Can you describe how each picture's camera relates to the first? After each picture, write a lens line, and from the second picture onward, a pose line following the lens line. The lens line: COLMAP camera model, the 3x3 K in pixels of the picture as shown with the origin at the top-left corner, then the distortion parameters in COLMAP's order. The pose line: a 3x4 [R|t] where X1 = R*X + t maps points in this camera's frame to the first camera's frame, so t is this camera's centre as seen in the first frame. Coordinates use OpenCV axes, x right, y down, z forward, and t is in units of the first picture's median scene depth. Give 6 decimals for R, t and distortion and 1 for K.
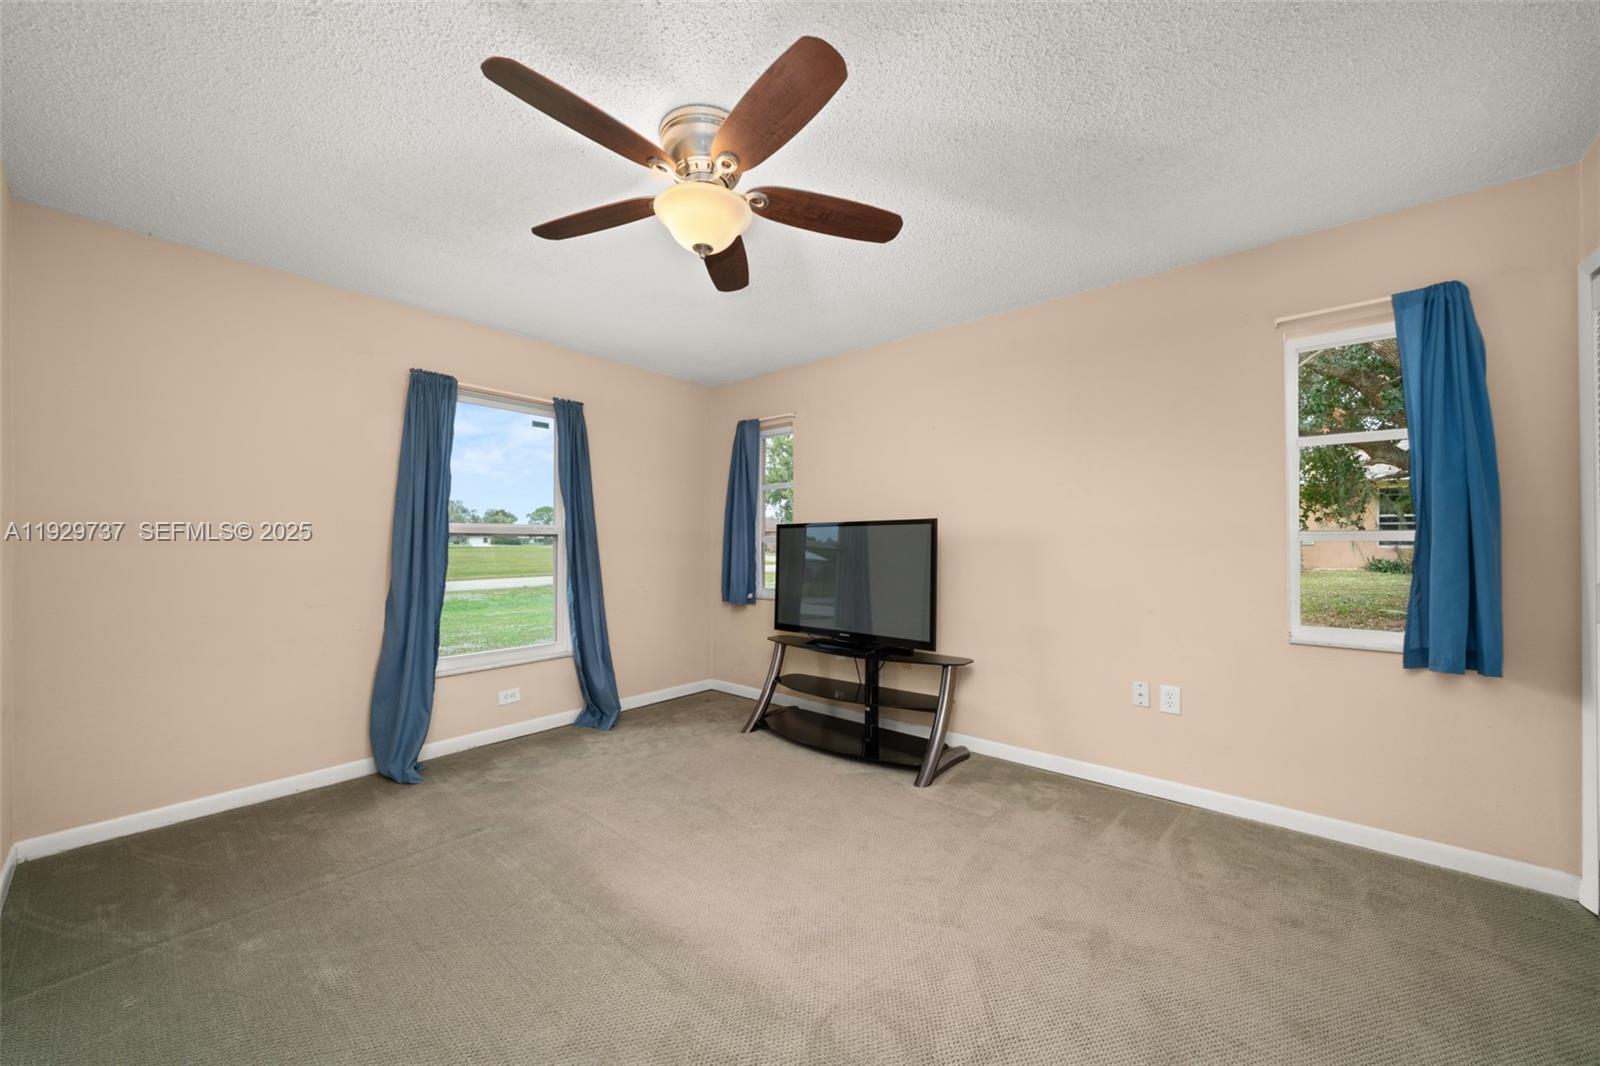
lens RADIAL K [[583.0, 0, 783.2], [0, 583.0, 543.0], [0, 0, 1]] dist [-0.000528, 0.000042]
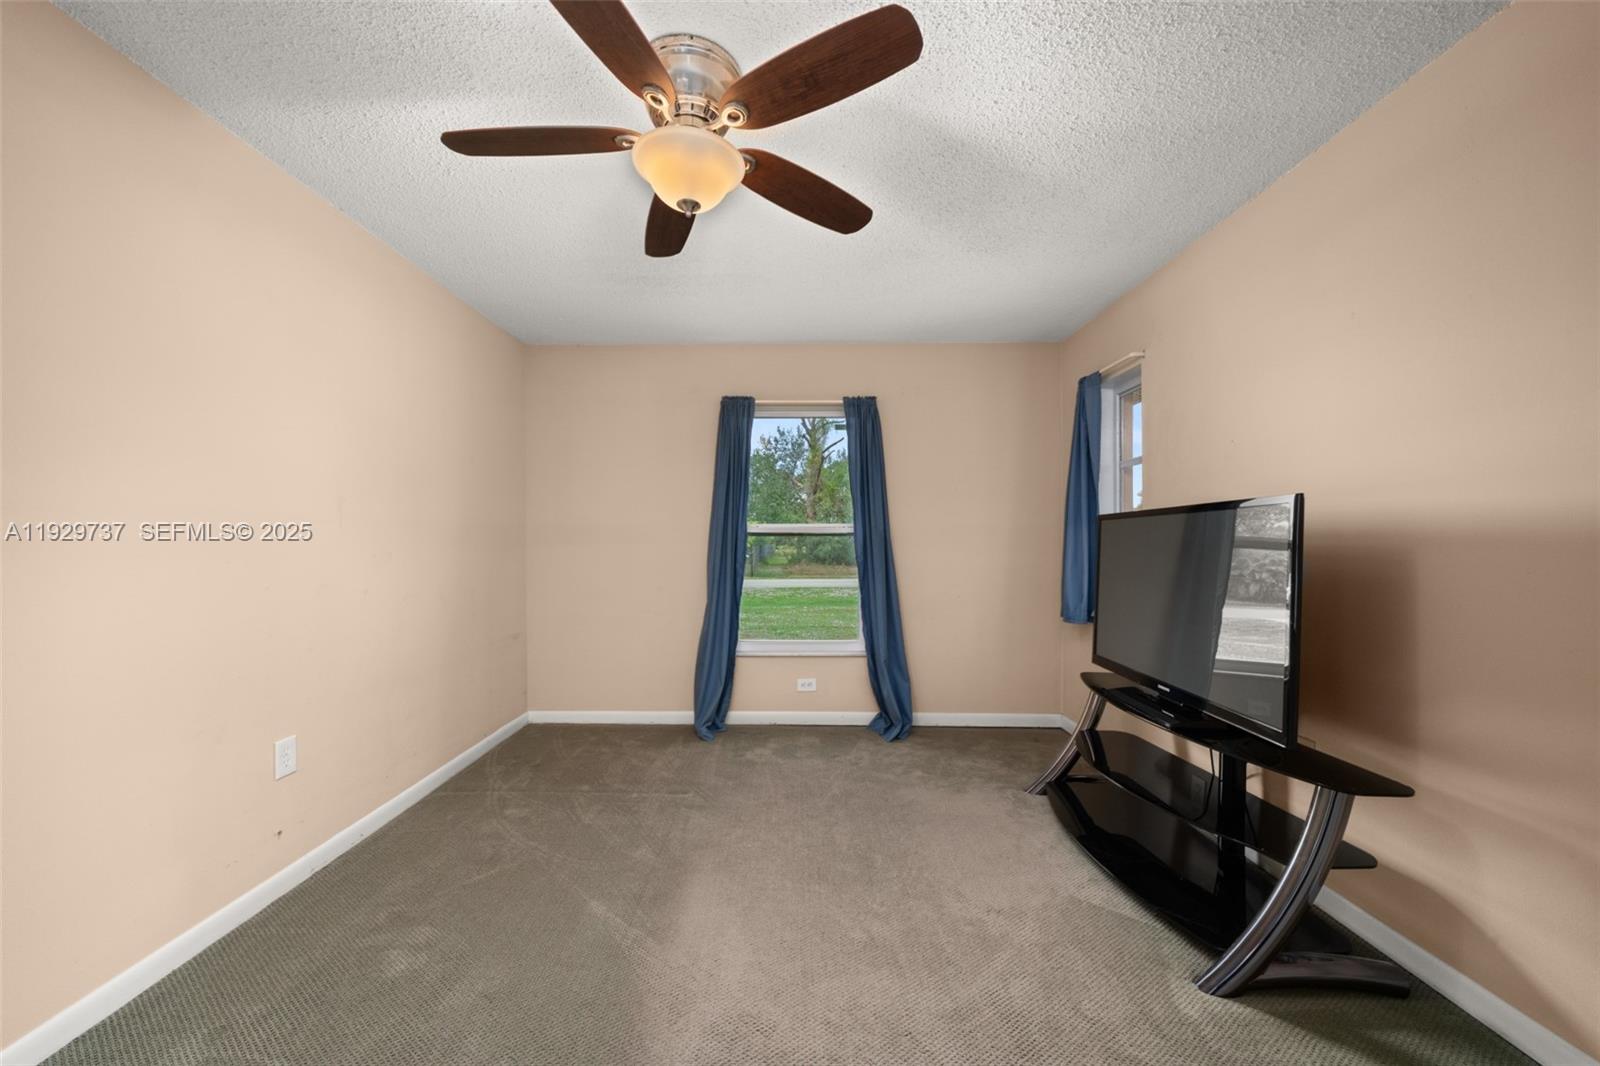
lens RADIAL K [[583.0, 0, 783.2], [0, 583.0, 543.0], [0, 0, 1]] dist [-0.000528, 0.000042]
pose [[0.639238, 0.002613, -0.769005, 0.328204], [-0.000665, 0.999996, 0.002845, -0.000021], [0.769009, -0.001307, 0.639237, 0.286767]]
